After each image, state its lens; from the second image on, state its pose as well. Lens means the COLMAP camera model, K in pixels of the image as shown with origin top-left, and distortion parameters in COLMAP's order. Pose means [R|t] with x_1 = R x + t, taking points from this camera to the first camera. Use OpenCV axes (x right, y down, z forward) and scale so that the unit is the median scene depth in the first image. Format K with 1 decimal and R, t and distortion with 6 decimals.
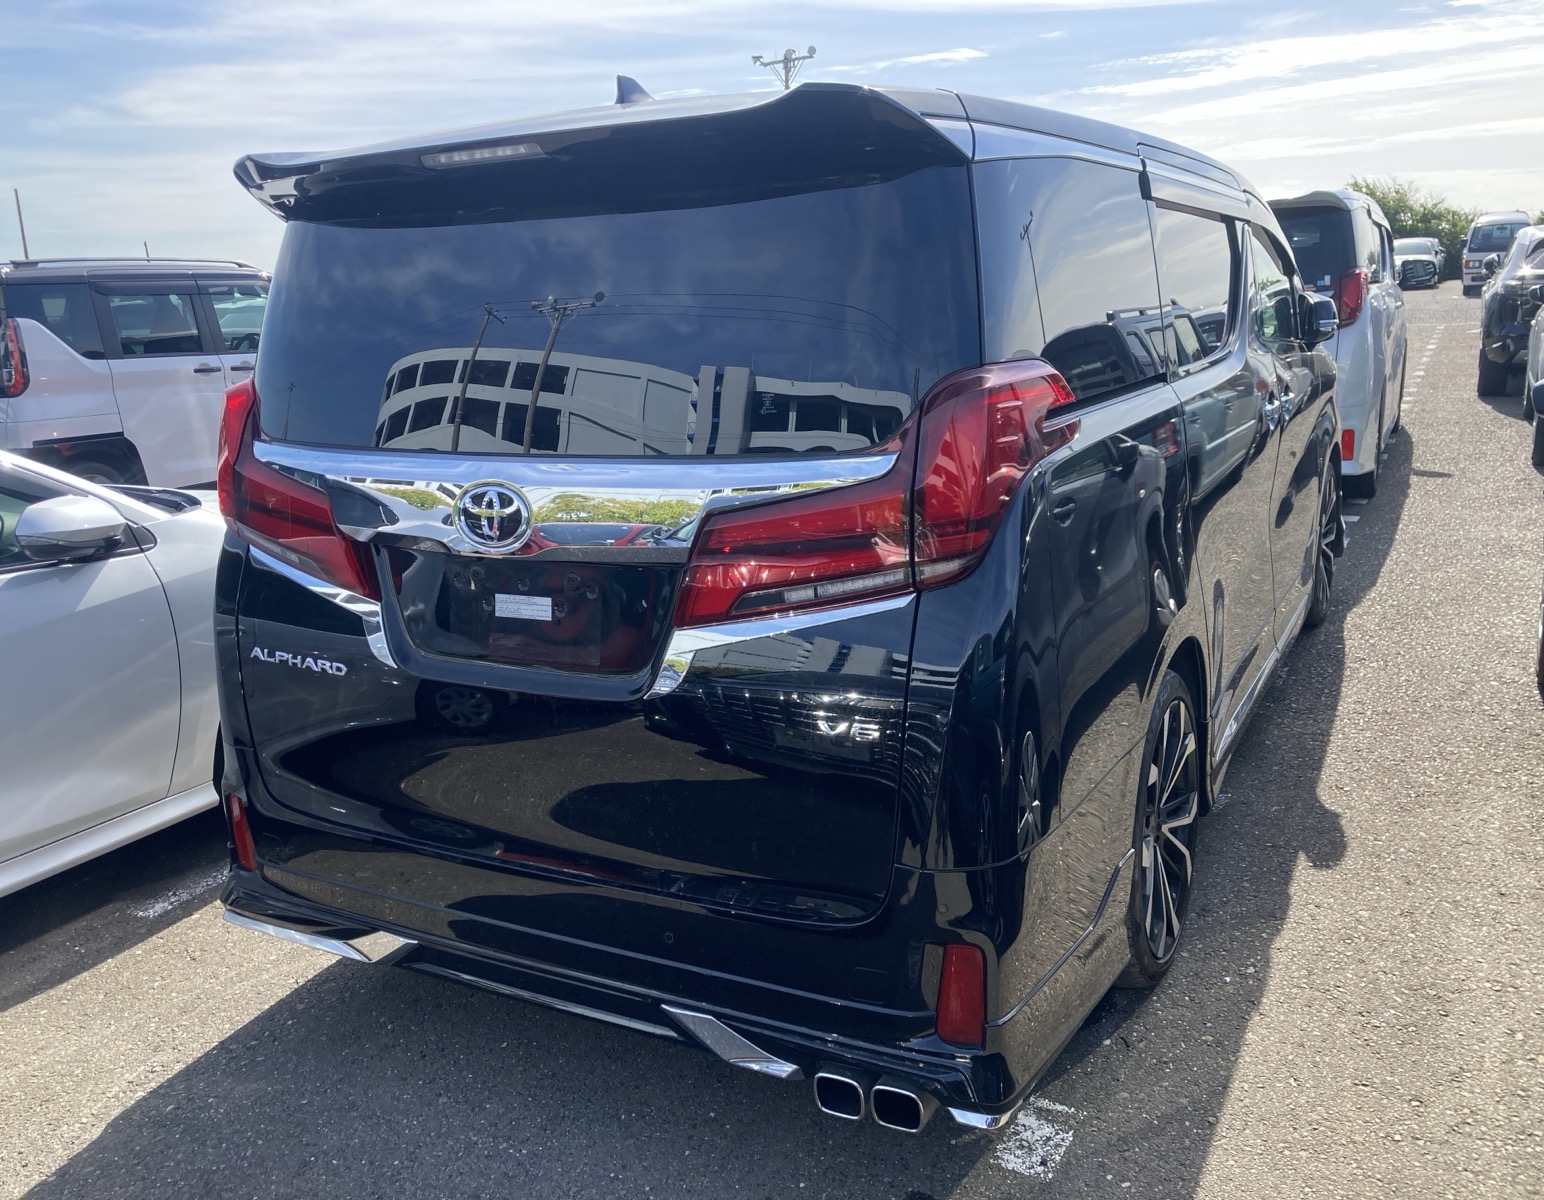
lens RADIAL K [[1305.7, 0, 780.9], [0, 1305.7, 588.3], [0, 0, 1]] dist [0.020323, -0.013372]
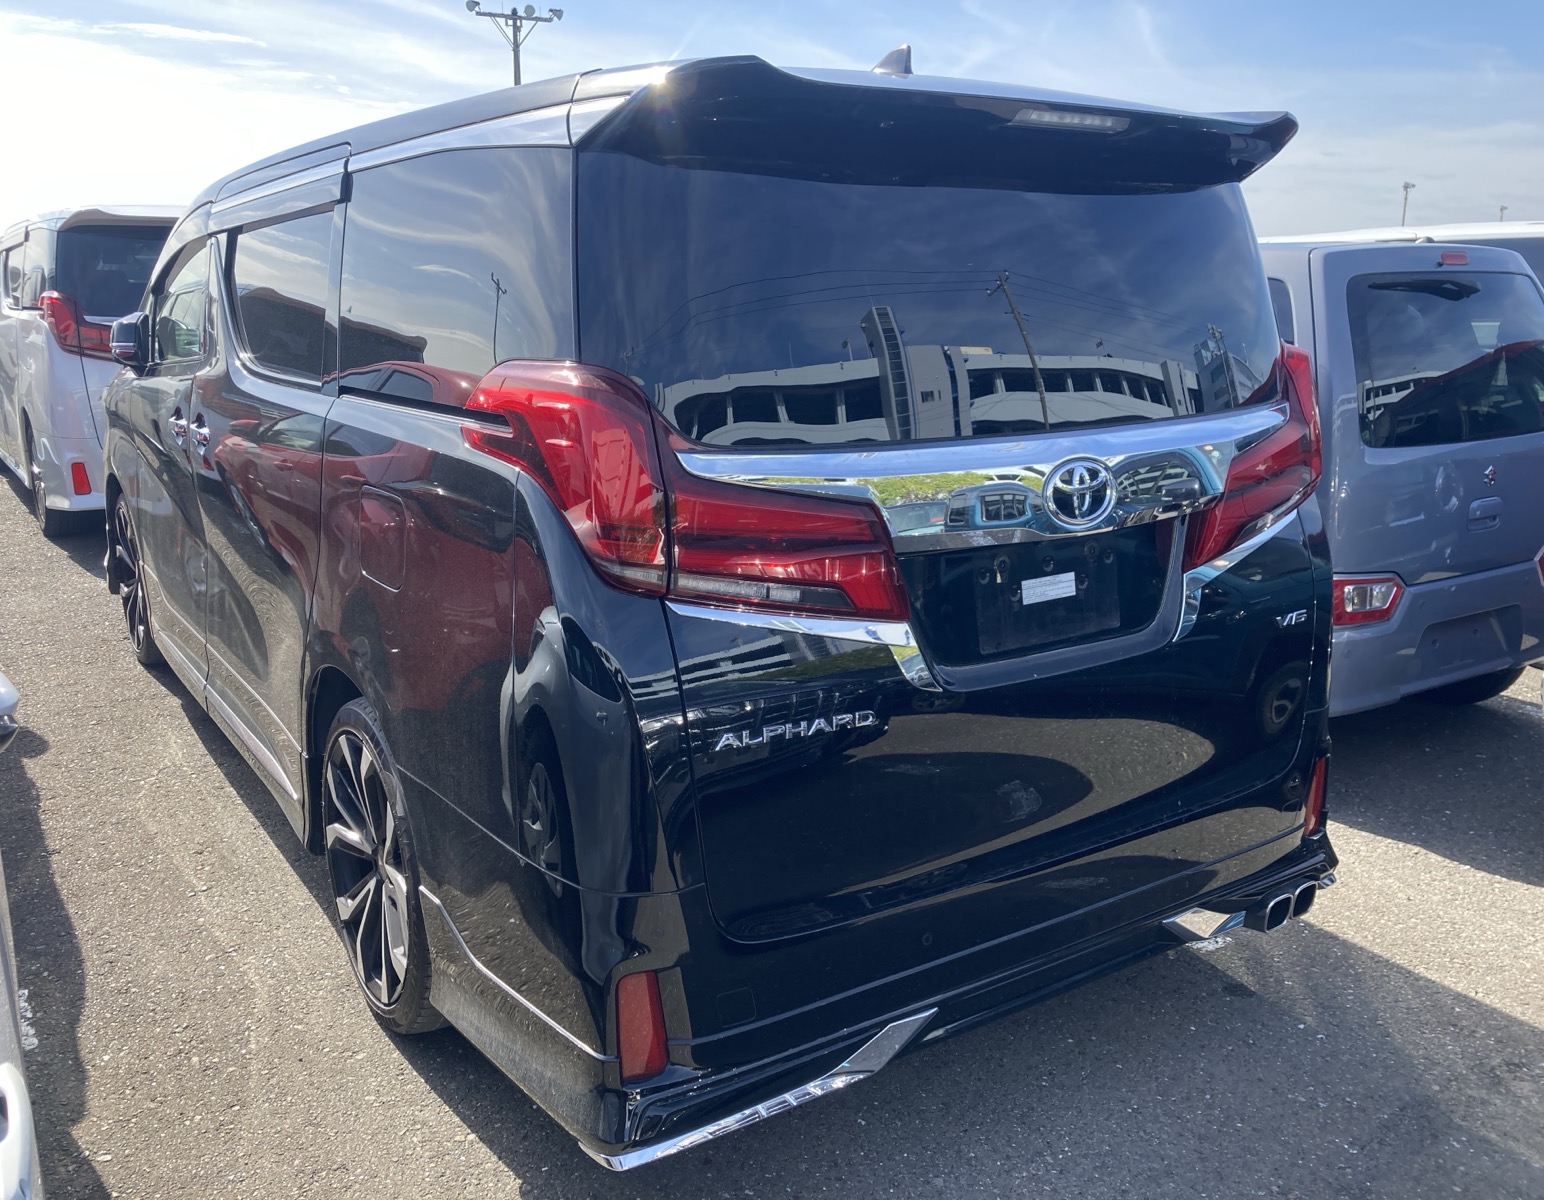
lens RADIAL K [[1305.7, 0, 783.1], [0, 1305.7, 612.9], [0, 0, 1]] dist [0.020323, -0.013372]
pose [[0.464775, -0.165909, 0.869746, -1.136121], [0.175024, 0.980121, 0.093435, -0.093151], [-0.867958, 0.108800, 0.484574, 0.696350]]
